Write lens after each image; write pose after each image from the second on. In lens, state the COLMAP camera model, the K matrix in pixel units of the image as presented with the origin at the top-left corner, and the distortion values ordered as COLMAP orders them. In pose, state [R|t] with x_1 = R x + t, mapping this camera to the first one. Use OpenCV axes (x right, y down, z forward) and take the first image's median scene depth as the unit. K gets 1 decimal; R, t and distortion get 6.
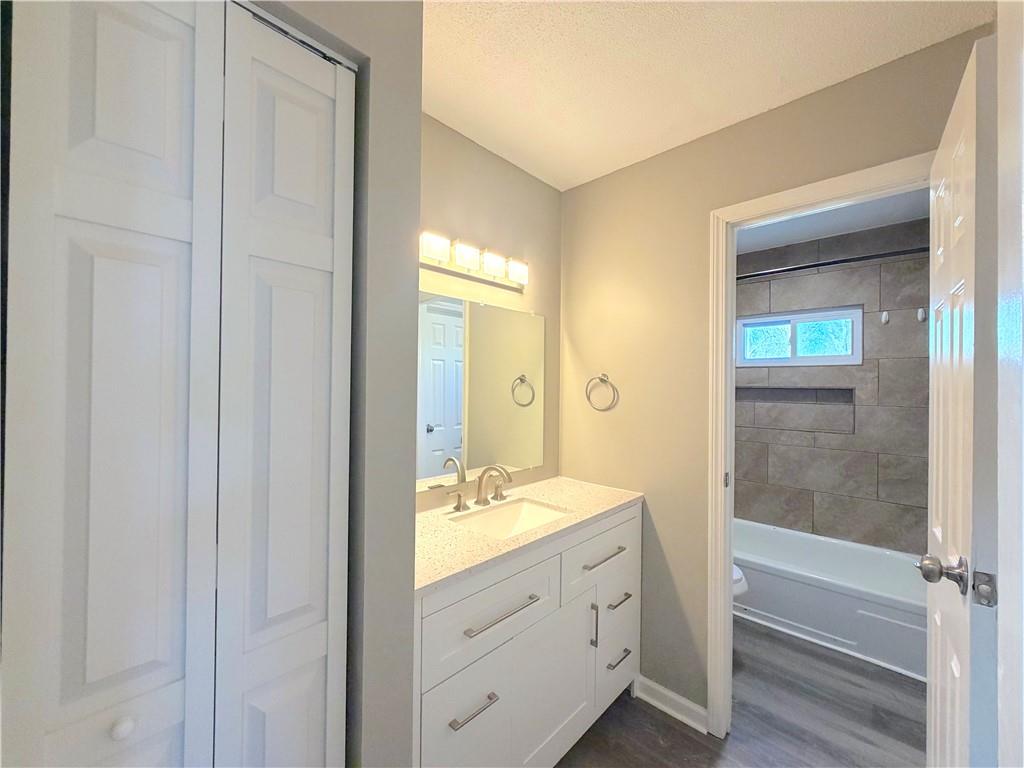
lens RADIAL K [[405.7, 0, 510.7], [0, 405.7, 382.7], [0, 0, 1]] dist [0.000442, 0.000383]
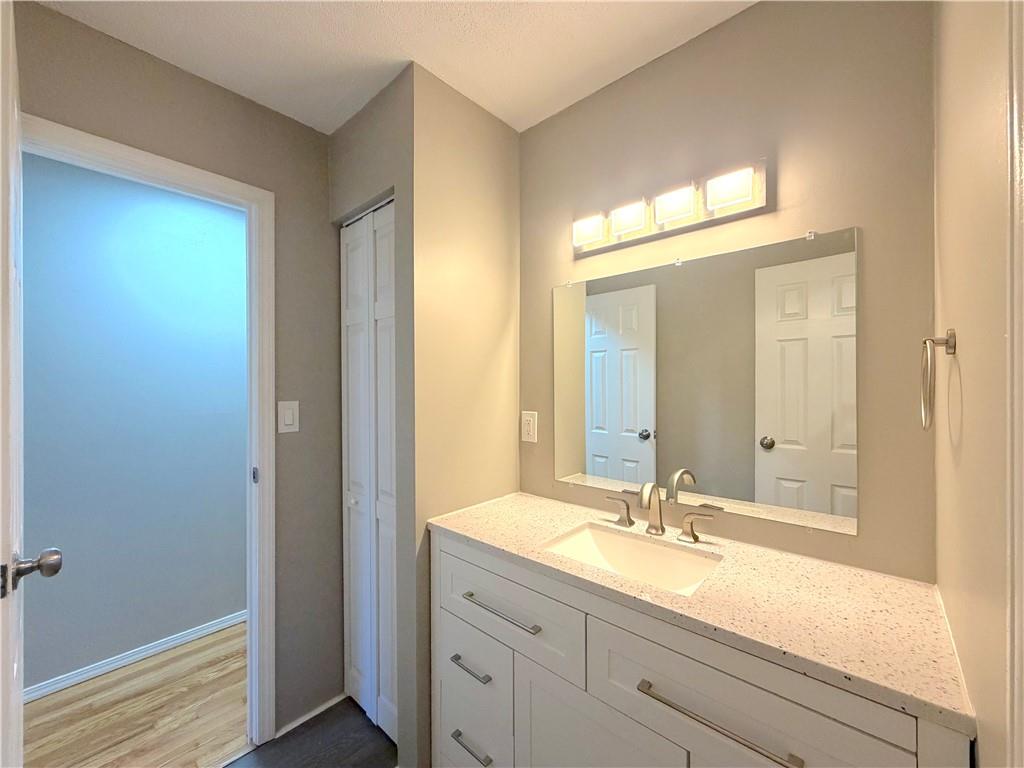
lens RADIAL K [[405.7, 0, 507.3], [0, 405.7, 385.3], [0, 0, 1]] dist [0.000442, 0.000383]
pose [[0.030135, -0.002156, -0.999544, 1.449050], [0.015697, 0.999875, -0.001683, 0.045932], [0.999423, -0.015639, 0.030165, 1.502270]]
